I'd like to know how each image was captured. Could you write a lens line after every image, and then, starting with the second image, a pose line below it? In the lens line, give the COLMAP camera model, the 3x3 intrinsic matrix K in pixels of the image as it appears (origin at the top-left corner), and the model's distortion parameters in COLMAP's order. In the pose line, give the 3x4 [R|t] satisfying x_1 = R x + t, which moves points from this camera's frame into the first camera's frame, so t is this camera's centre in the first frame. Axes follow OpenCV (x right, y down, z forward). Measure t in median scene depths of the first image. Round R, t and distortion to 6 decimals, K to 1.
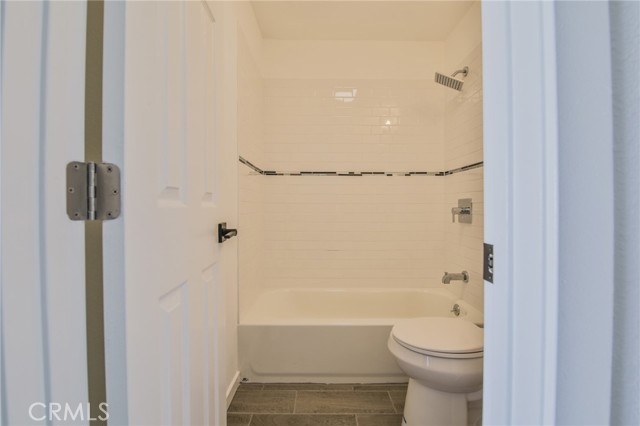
lens RADIAL K [[291.6, 0, 319.9], [0, 291.6, 209.0], [0, 0, 1]] dist [-0.003603, -0.009815]
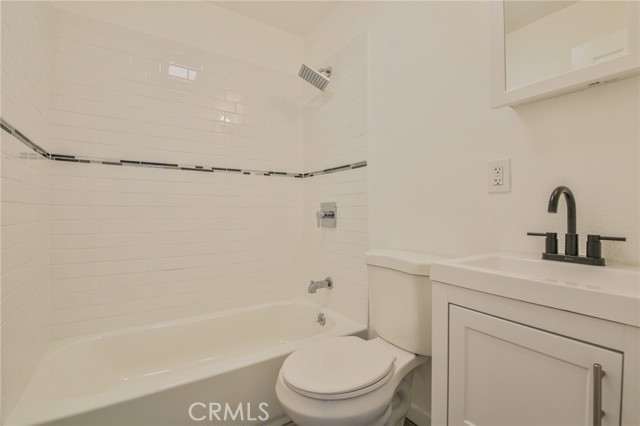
lens RADIAL K [[291.6, 0, 319.9], [0, 291.6, 209.0], [0, 0, 1]] dist [-0.003603, -0.009815]
pose [[0.839997, 0.003373, 0.542580, -0.049810], [0.004994, 0.999890, -0.013947, 0.000775], [-0.542568, 0.014425, 0.839888, 0.193583]]
